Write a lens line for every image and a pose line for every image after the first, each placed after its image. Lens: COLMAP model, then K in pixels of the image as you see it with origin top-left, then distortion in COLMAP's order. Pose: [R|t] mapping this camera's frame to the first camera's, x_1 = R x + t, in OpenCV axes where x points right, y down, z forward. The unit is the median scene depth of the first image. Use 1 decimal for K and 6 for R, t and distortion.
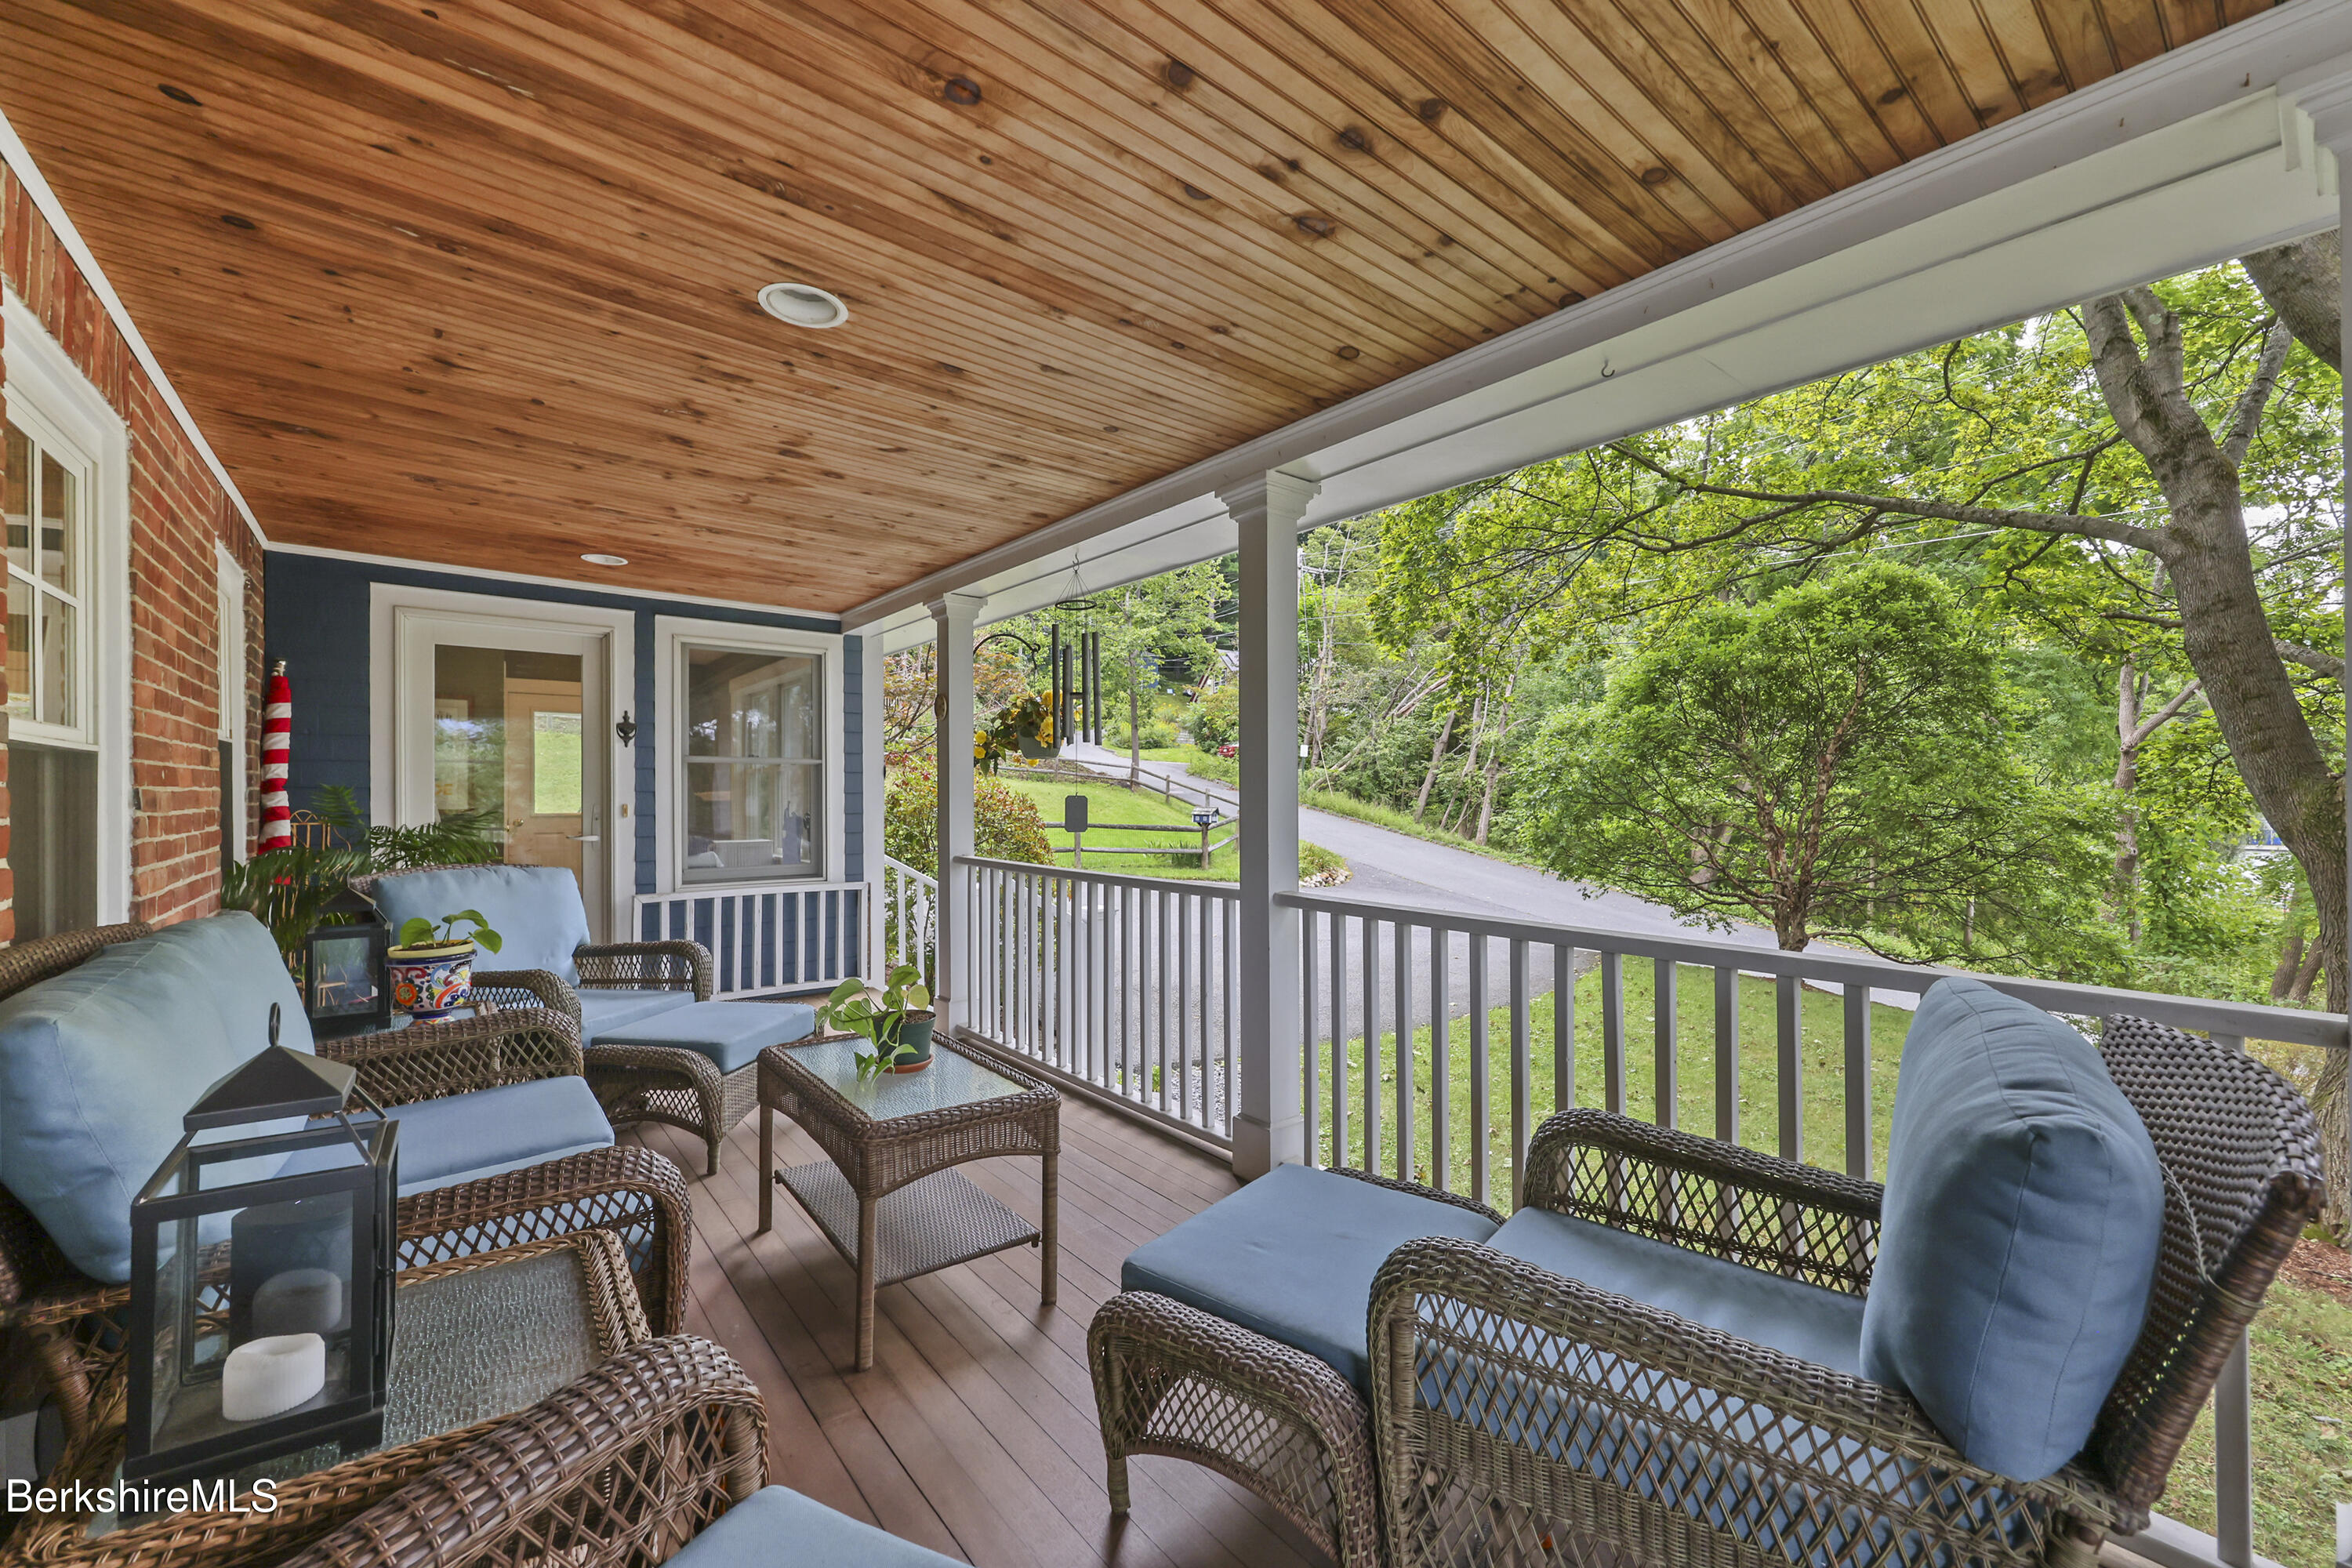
lens RADIAL K [[958.1, 0, 1181.9], [0, 958.1, 812.9], [0, 0, 1]] dist [-0.001027, 0.000190]
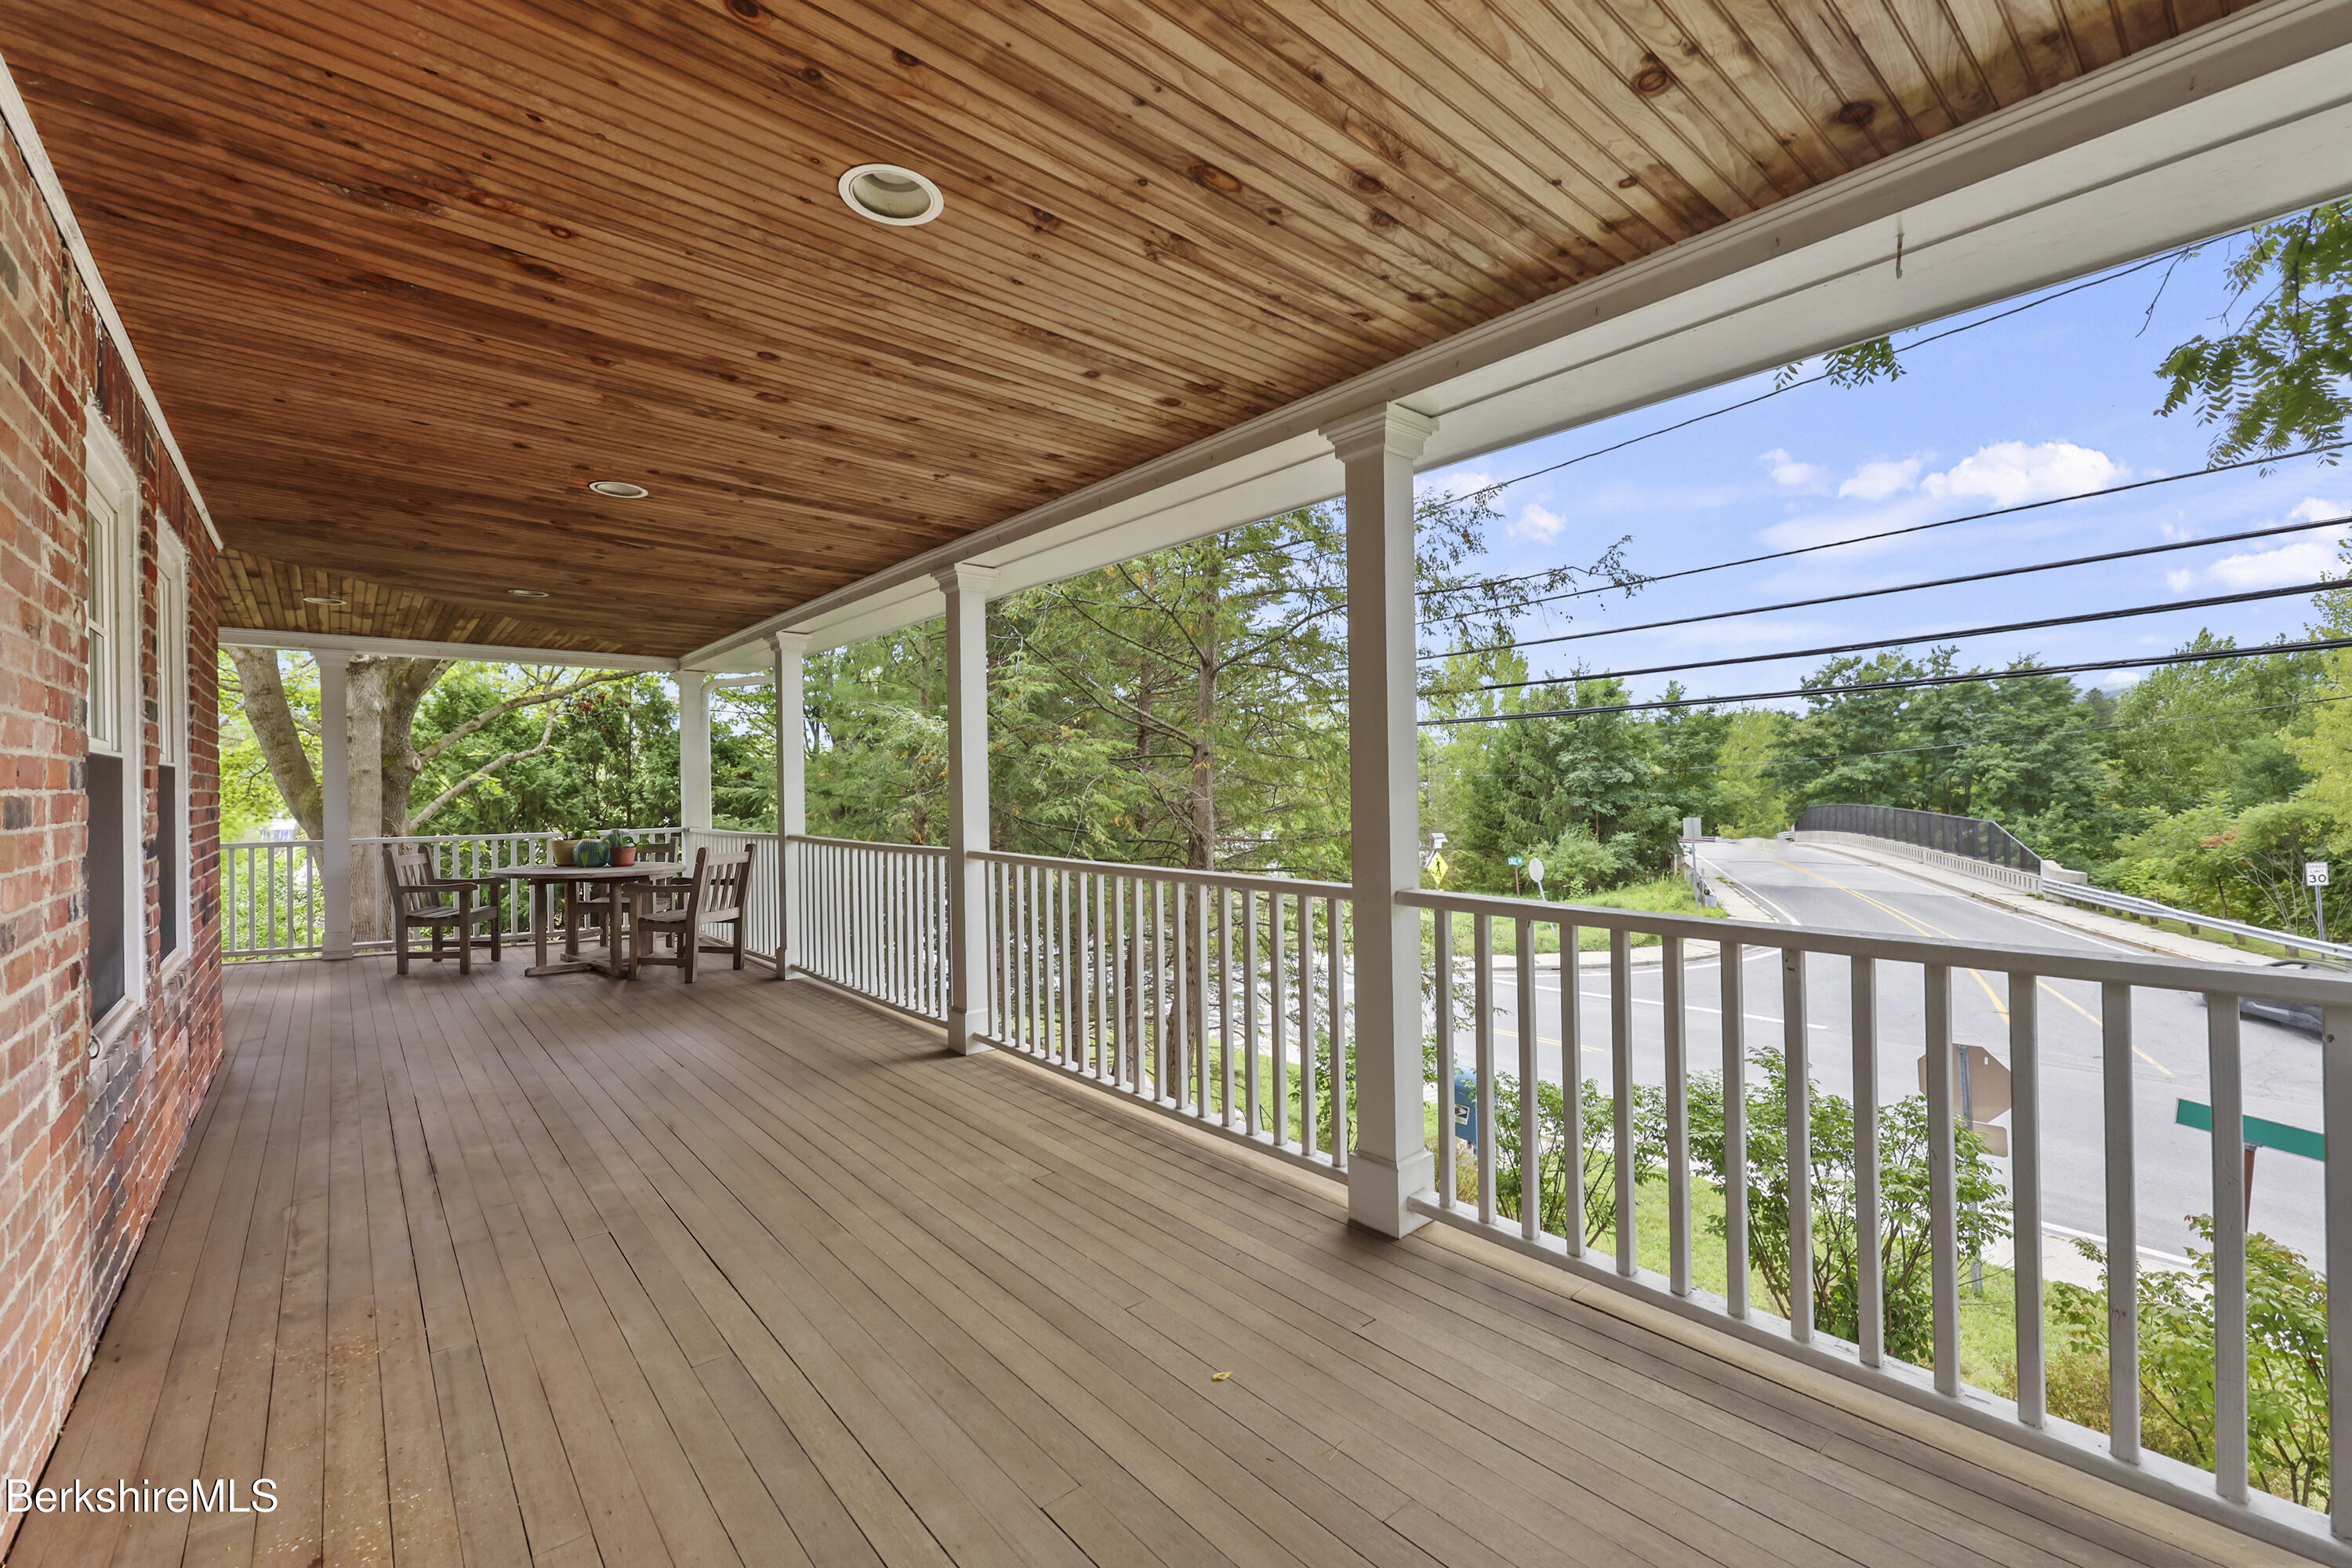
lens RADIAL K [[996.6, 0, 1248.4], [0, 996.6, 777.3], [0, 0, 1]] dist [-0.002415, -0.000081]
pose [[0.998428, -0.008477, 0.055405, -0.083814], [0.009550, 0.999771, -0.019127, -0.001086], [-0.055230, 0.019626, 0.998281, 0.102995]]
